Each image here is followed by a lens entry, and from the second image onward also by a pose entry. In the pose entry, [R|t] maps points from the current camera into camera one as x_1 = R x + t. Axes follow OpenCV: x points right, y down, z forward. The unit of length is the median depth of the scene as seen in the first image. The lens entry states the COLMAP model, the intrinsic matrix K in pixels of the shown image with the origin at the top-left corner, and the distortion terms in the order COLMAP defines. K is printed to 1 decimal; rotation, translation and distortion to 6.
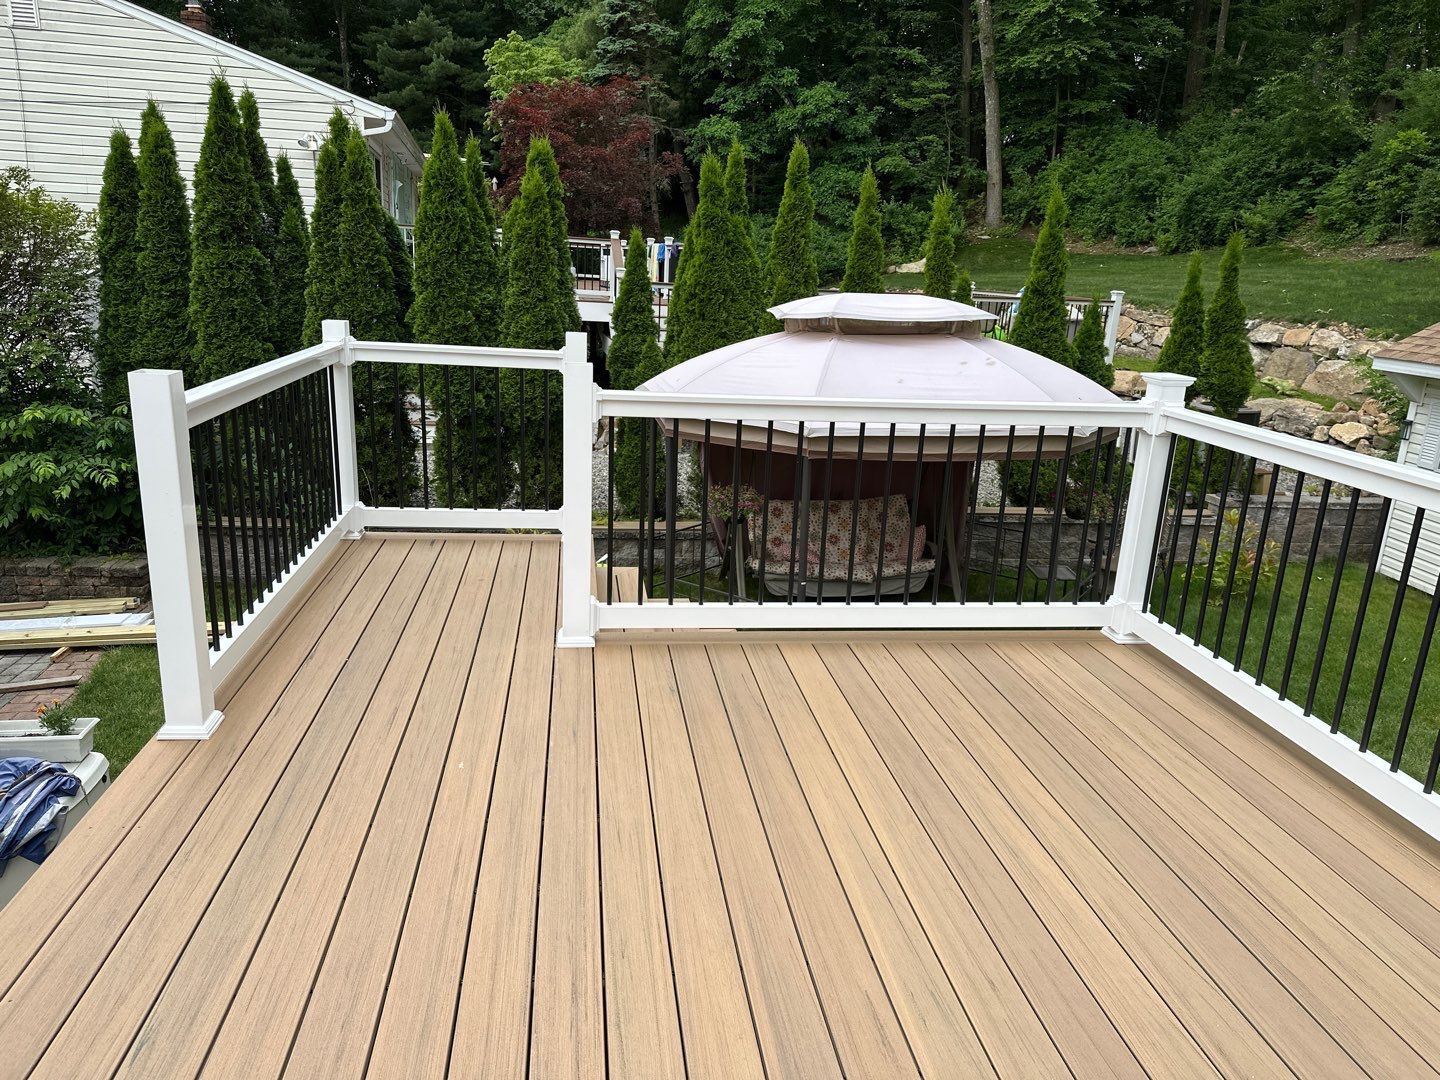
lens RADIAL K [[1007.4, 0, 724.6], [0, 1007.4, 542.7], [0, 0, 1]] dist [0.046724, -0.056623]
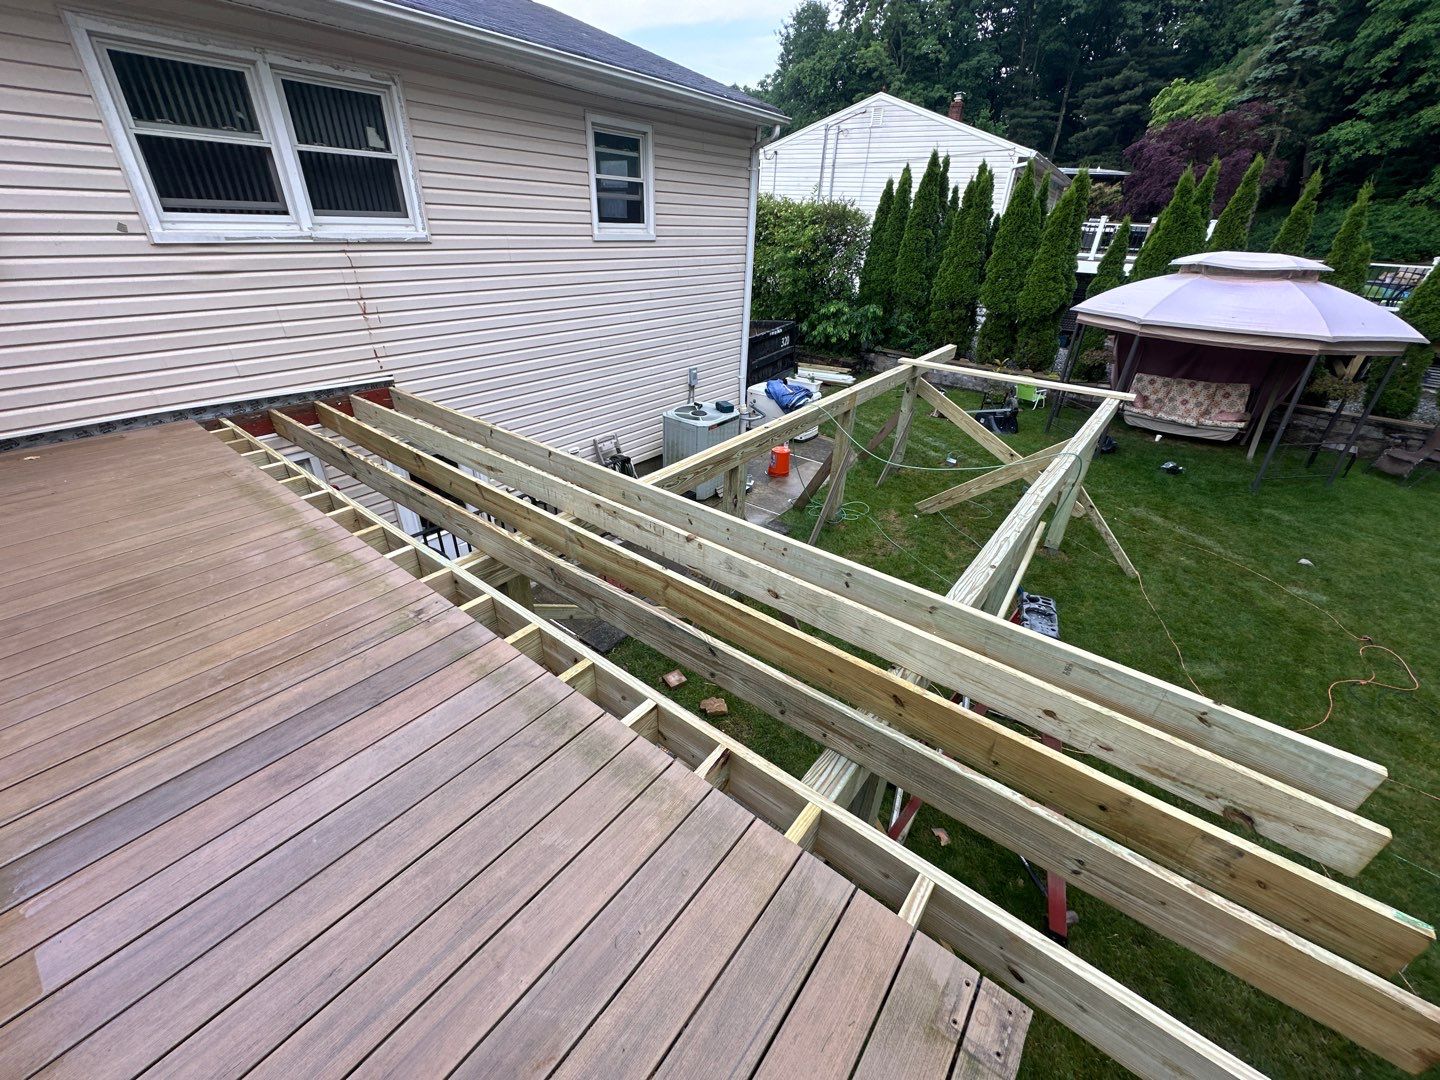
lens RADIAL K [[572.8, 0, 721.6], [0, 572.8, 536.2], [0, 0, 1]] dist [-0.003710, 0.000466]
pose [[0.698509, 0.328914, -0.635532, 0.079145], [-0.196692, 0.942149, 0.271418, 0.032103], [0.688039, -0.064584, 0.722794, -0.094672]]
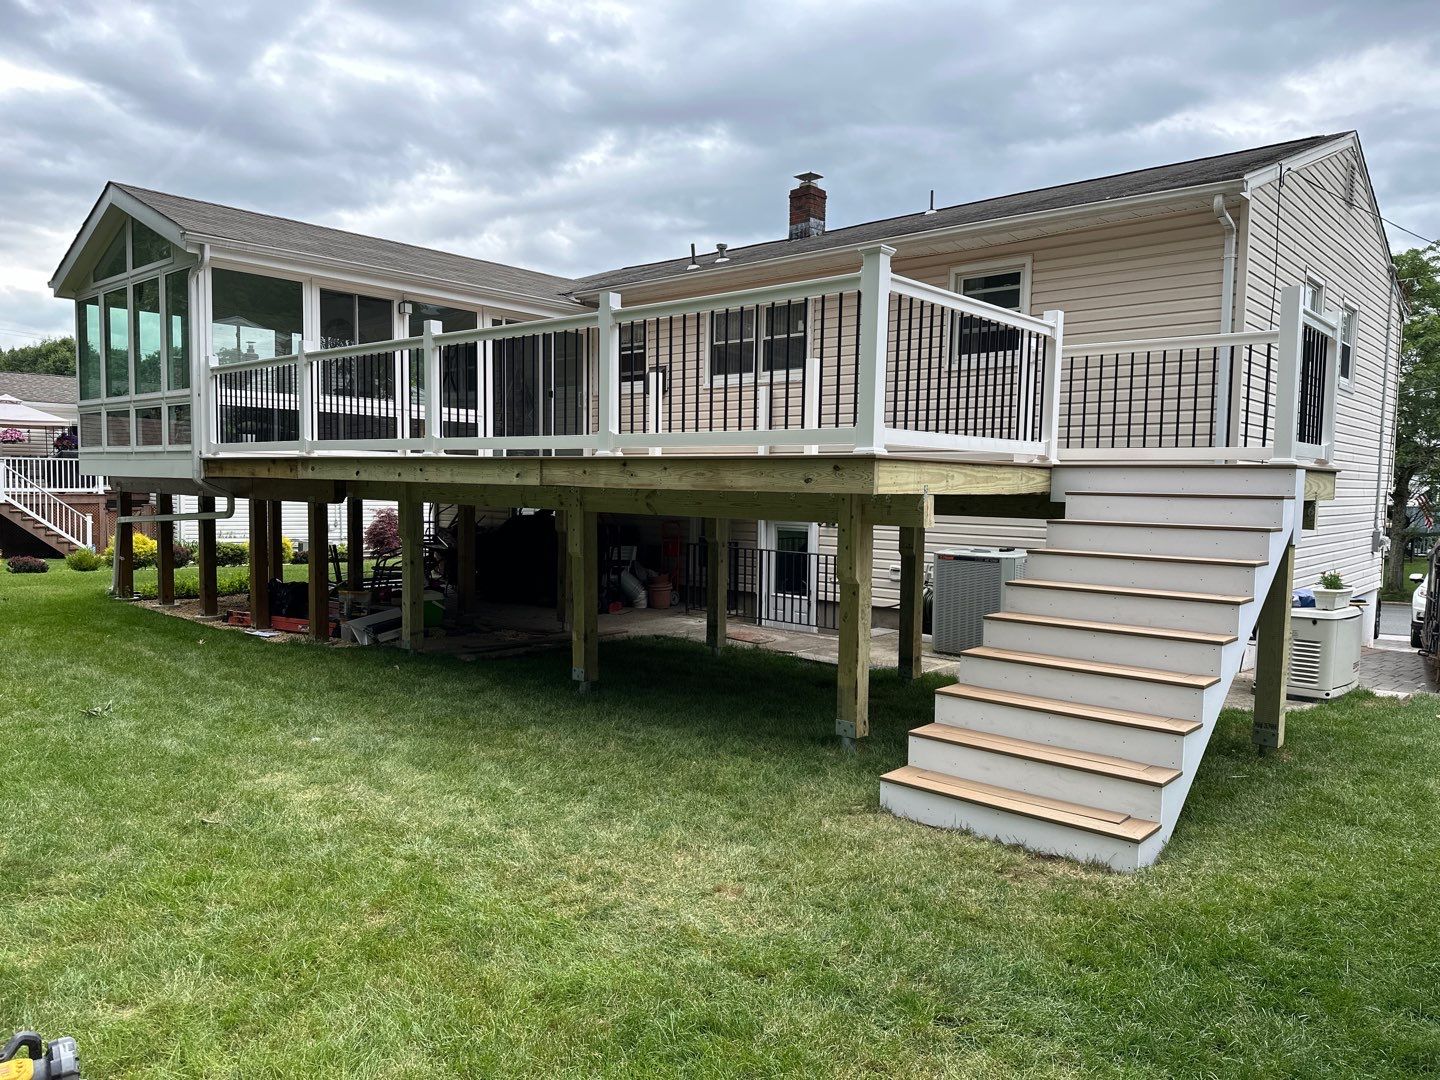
lens RADIAL K [[1007.4, 0, 721.1], [0, 1007.4, 562.5], [0, 0, 1]] dist [0.046724, -0.056623]
pose [[-0.759363, -0.016367, -0.650462, 0.179066], [-0.228642, 0.942643, 0.243203, -0.004968], [0.609172, 0.333402, -0.719550, 0.241730]]
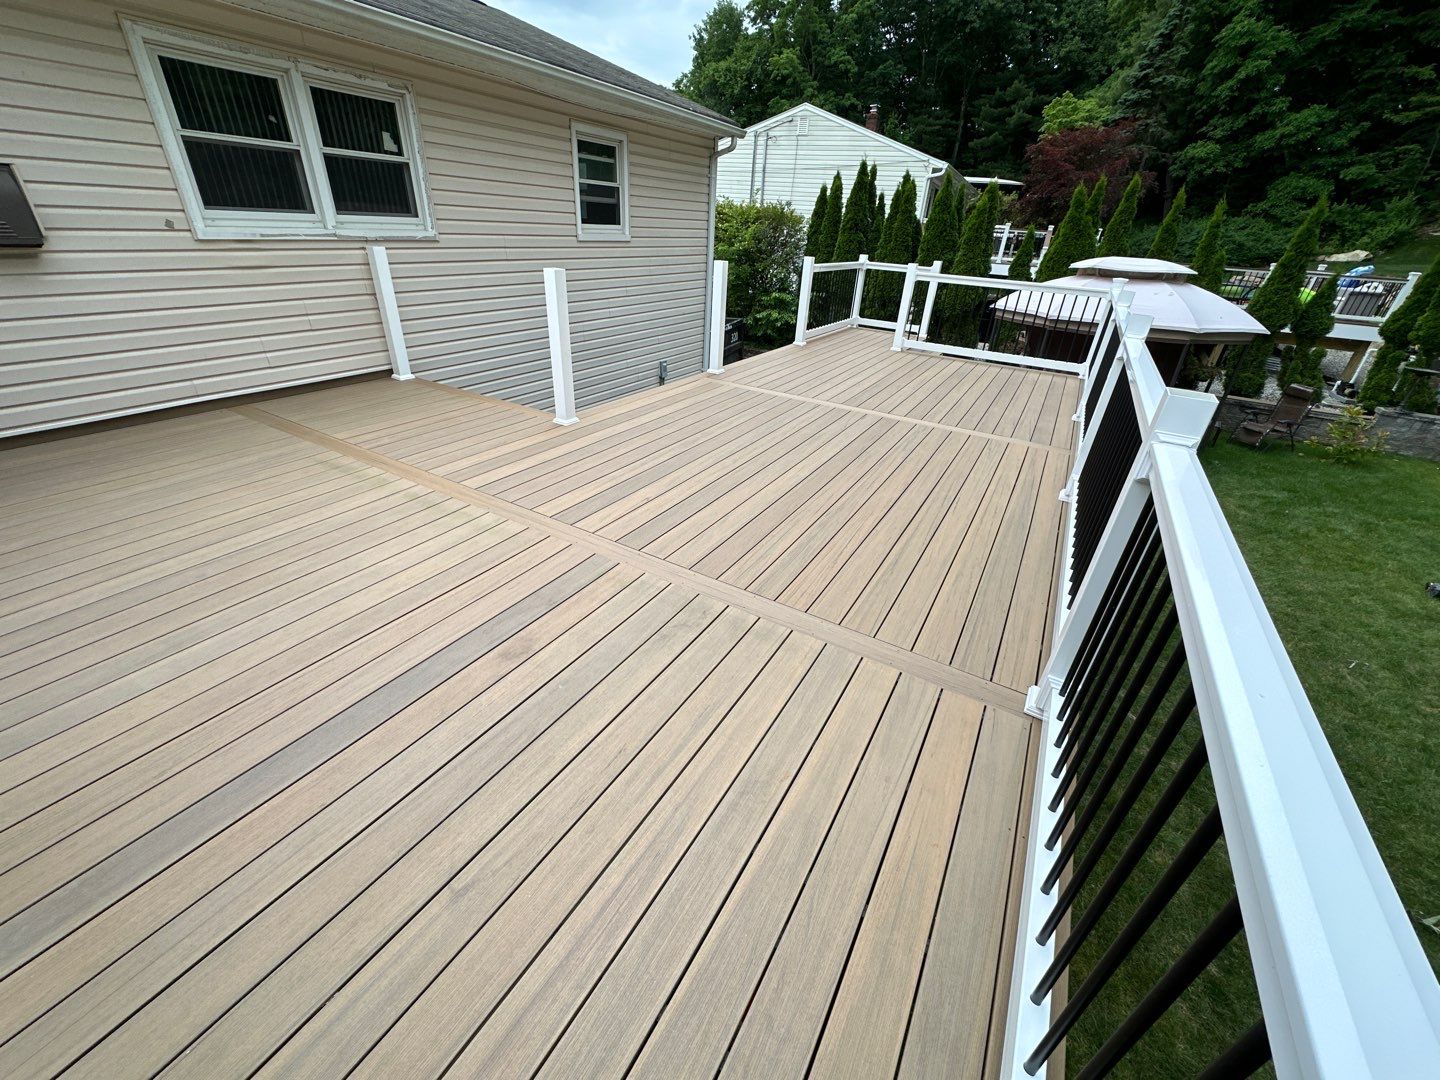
lens RADIAL K [[572.8, 0, 721.4], [0, 572.8, 536.2], [0, 0, 1]] dist [-0.003710, 0.000466]
pose [[0.782883, 0.294719, -0.547937, 0.078357], [-0.182788, 0.950775, 0.250229, 0.039109], [0.594712, -0.095744, 0.798217, -0.121789]]
